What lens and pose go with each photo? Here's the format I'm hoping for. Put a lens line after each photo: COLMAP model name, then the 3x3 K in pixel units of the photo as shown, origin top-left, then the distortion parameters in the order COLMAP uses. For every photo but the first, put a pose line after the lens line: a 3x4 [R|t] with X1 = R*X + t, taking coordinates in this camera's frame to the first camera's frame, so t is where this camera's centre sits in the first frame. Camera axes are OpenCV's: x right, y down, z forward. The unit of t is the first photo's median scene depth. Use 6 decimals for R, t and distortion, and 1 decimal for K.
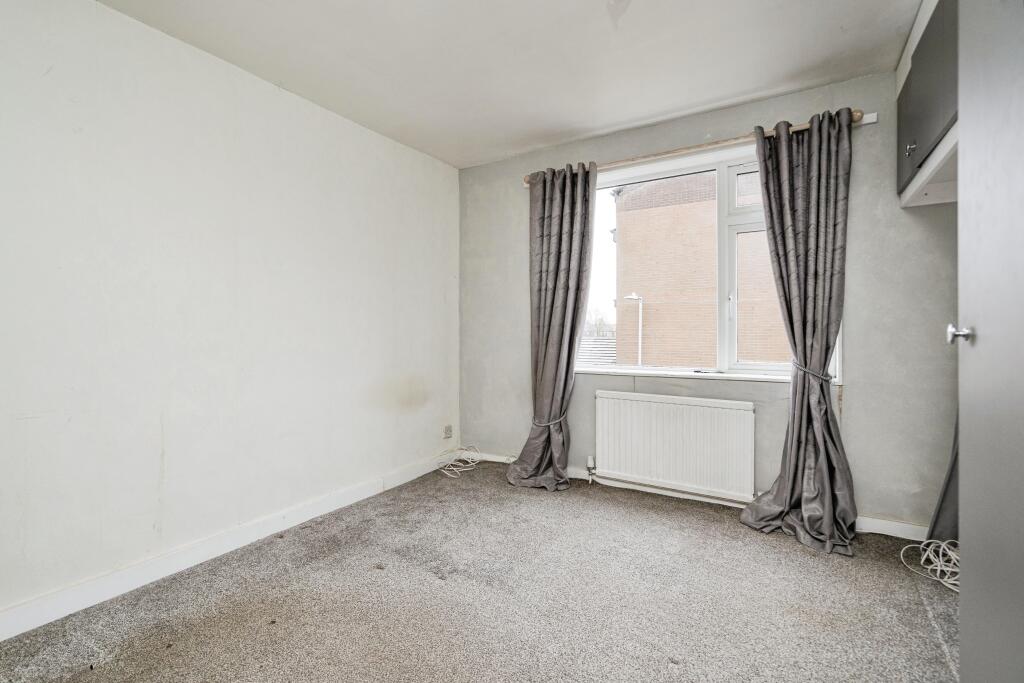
lens RADIAL K [[470.9, 0, 513.0], [0, 470.9, 334.1], [0, 0, 1]] dist [-0.003133, 0.001252]
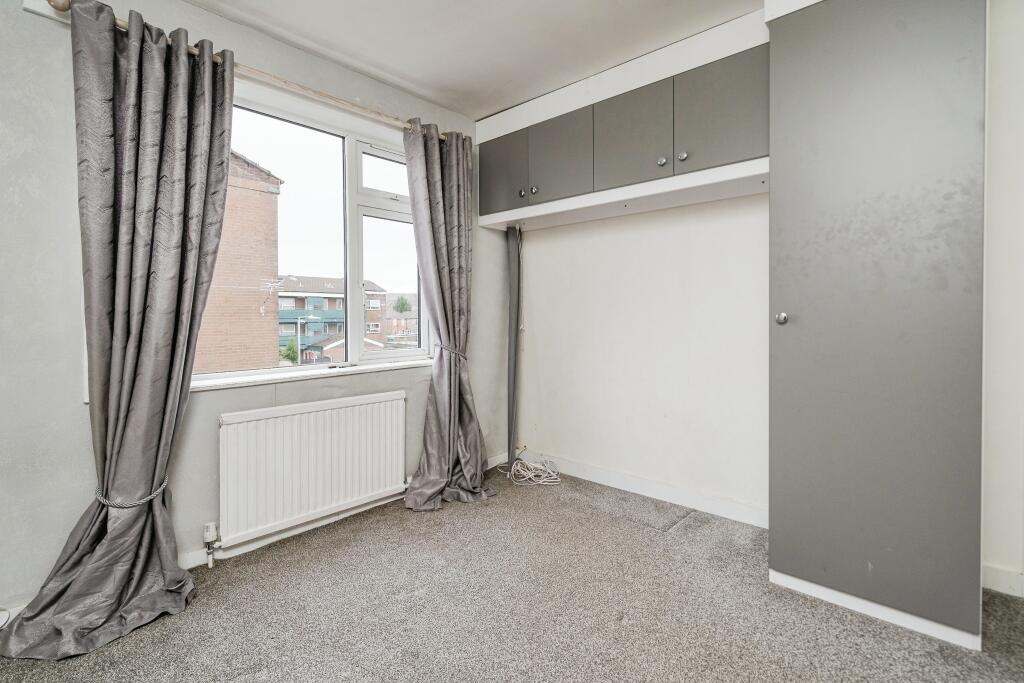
lens RADIAL K [[470.9, 0, 528.5], [0, 470.9, 322.5], [0, 0, 1]] dist [-0.003133, 0.001252]
pose [[0.186755, -0.013145, 0.982319, -0.399009], [0.018855, 0.999774, 0.009794, -0.002731], [-0.982226, 0.016693, 0.186961, 0.521771]]
